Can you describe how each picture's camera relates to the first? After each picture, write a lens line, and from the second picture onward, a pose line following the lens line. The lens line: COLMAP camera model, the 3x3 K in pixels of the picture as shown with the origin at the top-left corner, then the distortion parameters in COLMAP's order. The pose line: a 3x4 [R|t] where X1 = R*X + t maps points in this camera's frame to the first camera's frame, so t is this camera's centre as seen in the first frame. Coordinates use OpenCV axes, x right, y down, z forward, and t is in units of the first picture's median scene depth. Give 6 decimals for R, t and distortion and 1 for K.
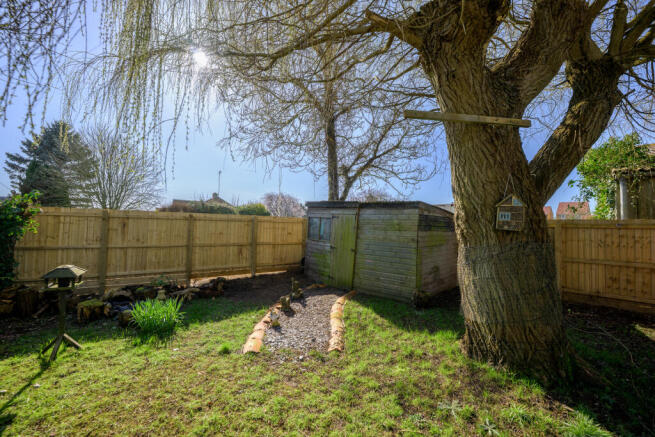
lens RADIAL K [[272.3, 0, 327.5], [0, 272.3, 218.5], [0, 0, 1]] dist [-0.000546, -0.000152]
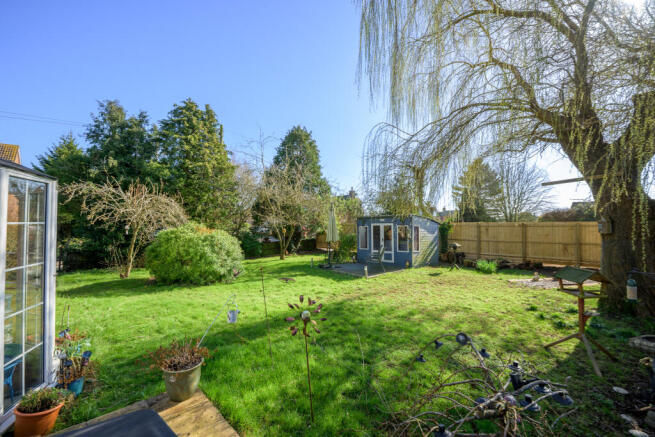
lens RADIAL K [[272.3, 0, 327.5], [0, 272.3, 218.5], [0, 0, 1]] dist [-0.000546, -0.000152]
pose [[0.251012, -0.045106, -0.966933, 0.778510], [0.033281, 0.998725, -0.037949, -0.019025], [0.967412, -0.022655, 0.252193, -0.549862]]
